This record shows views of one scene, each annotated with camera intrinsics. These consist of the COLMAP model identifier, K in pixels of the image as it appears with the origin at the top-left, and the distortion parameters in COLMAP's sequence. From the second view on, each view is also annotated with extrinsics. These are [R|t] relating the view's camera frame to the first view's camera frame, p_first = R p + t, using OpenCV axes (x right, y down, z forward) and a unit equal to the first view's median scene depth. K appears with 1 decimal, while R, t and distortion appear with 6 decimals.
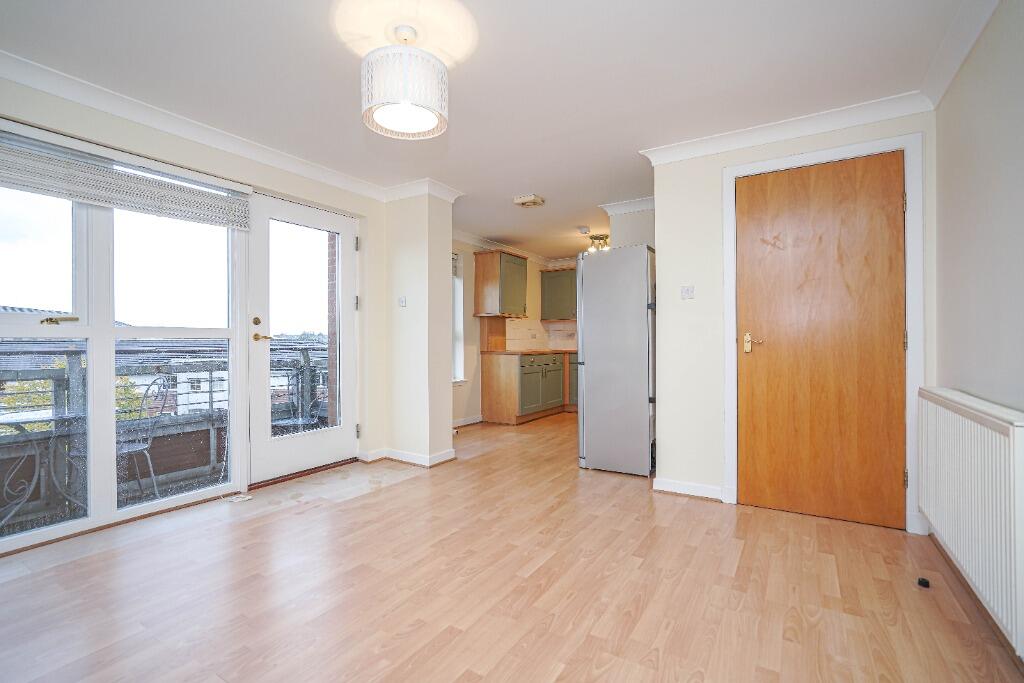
lens RADIAL K [[475.3, 0, 512.0], [0, 475.3, 341.5], [0, 0, 1]] dist [-0.003208, 0.000190]
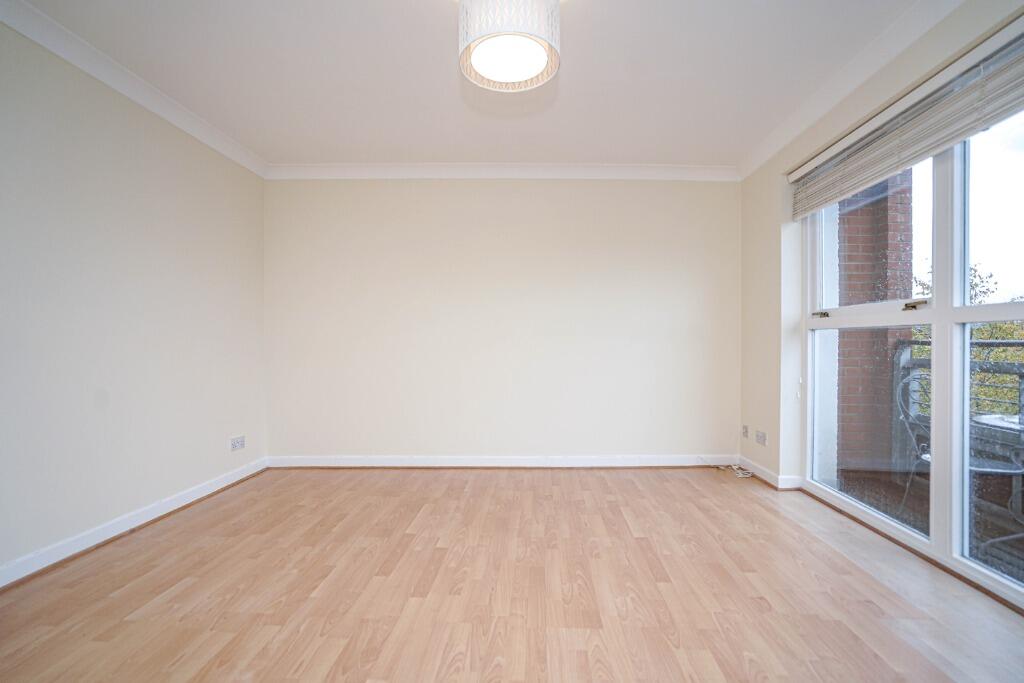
lens RADIAL K [[475.3, 0, 512.0], [0, 475.3, 341.5], [0, 0, 1]] dist [-0.003208, 0.000190]
pose [[-0.883226, 0.005206, -0.468919, 0.178825], [0.007912, 0.999961, -0.003801, 0.030671], [0.468881, -0.007067, -0.883233, 1.874823]]
